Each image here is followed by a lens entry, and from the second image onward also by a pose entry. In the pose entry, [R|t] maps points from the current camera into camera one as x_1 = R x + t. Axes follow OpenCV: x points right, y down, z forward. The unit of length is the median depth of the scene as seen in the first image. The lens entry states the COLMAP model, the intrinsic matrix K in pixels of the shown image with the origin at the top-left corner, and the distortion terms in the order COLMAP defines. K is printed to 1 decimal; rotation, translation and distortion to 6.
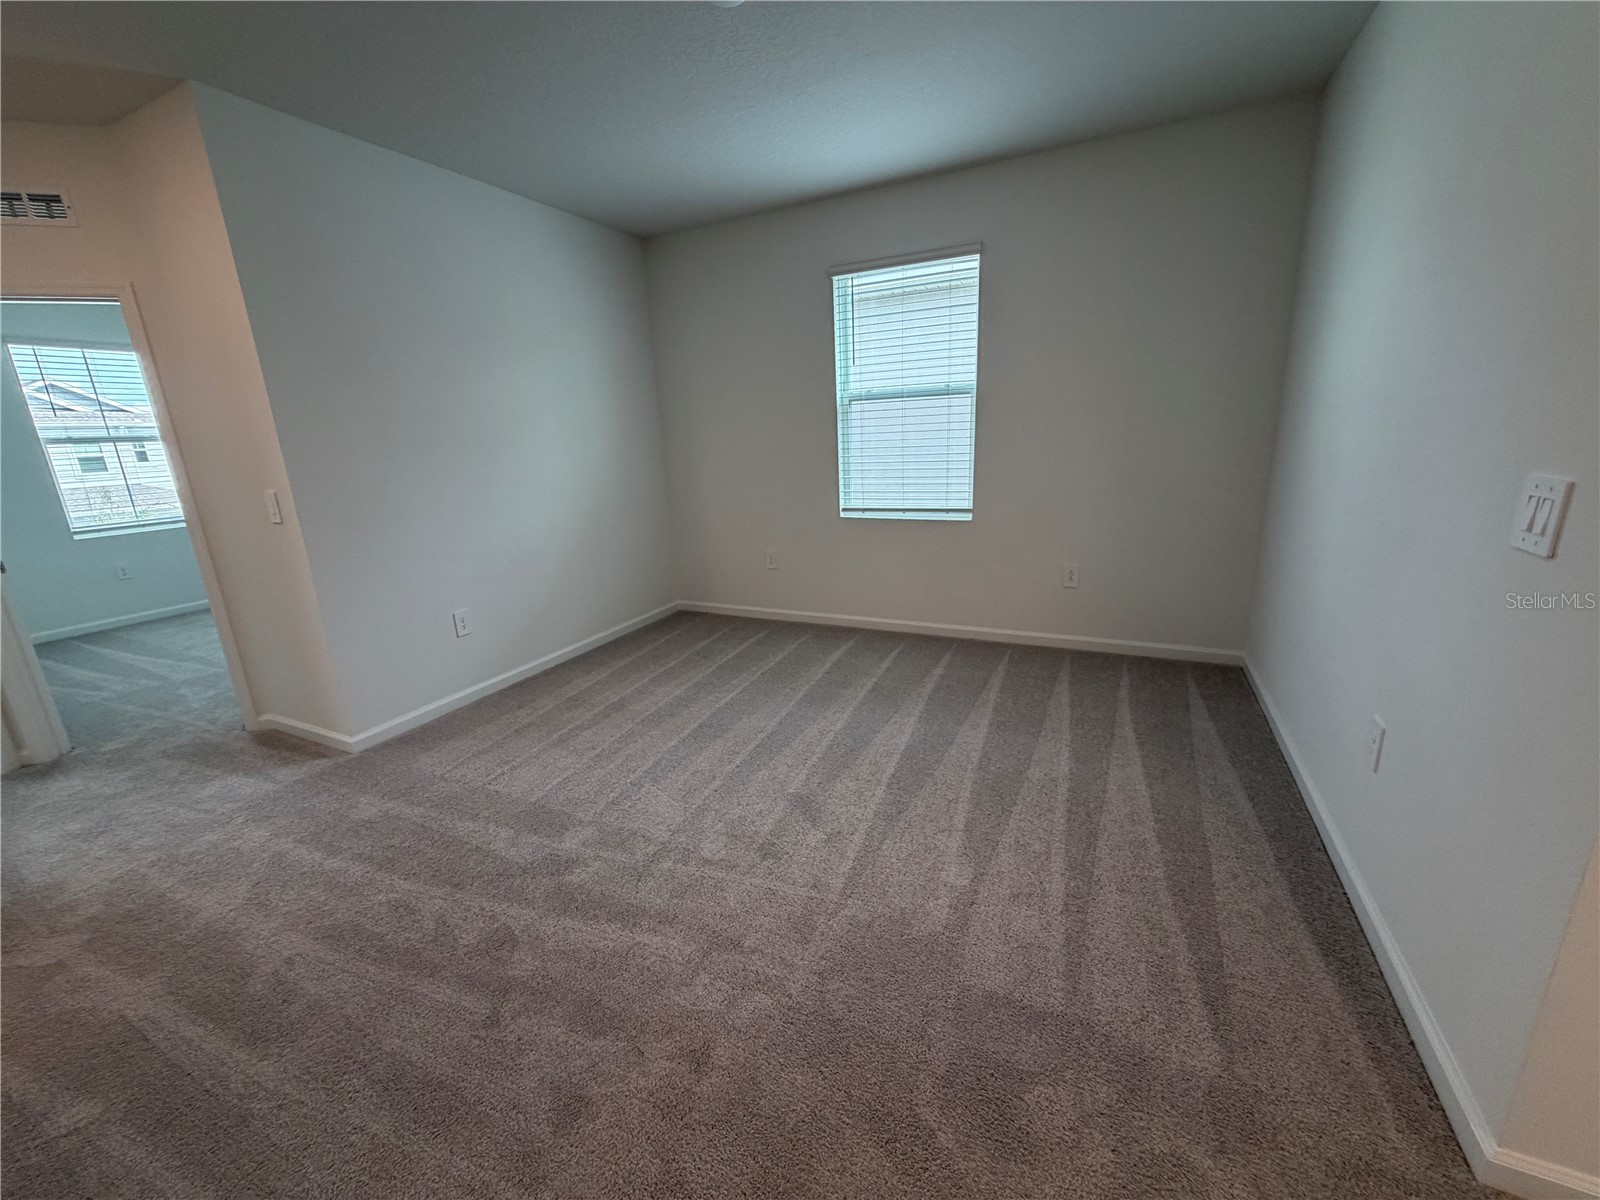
lens RADIAL K [[639.2, 0, 797.6], [0, 639.2, 598.1], [0, 0, 1]] dist [-0.003383, 0.000877]
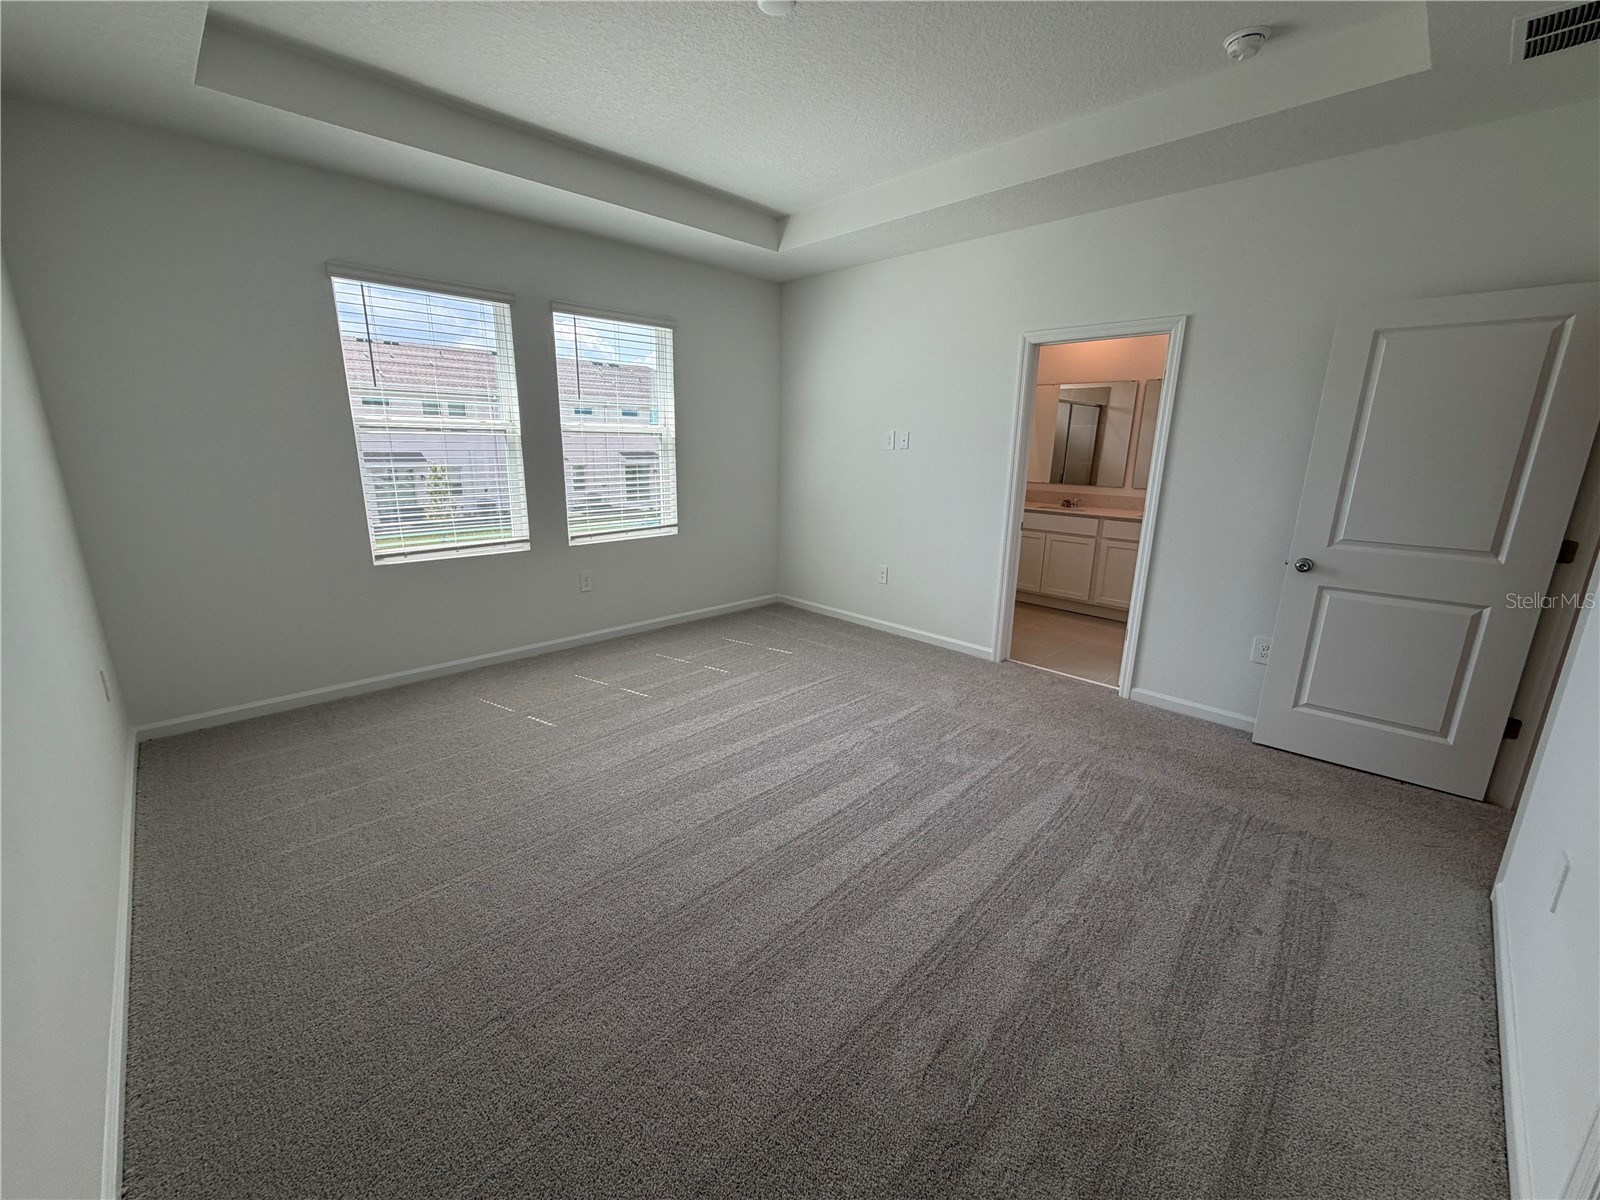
lens RADIAL K [[639.2, 0, 800.6], [0, 639.2, 604.3], [0, 0, 1]] dist [-0.003383, 0.000877]
pose [[0.325987, -0.175367, 0.928966, -1.706268], [0.232171, 0.967401, 0.101151, -0.116336], [-0.916422, 0.182705, 0.356076, 0.713427]]
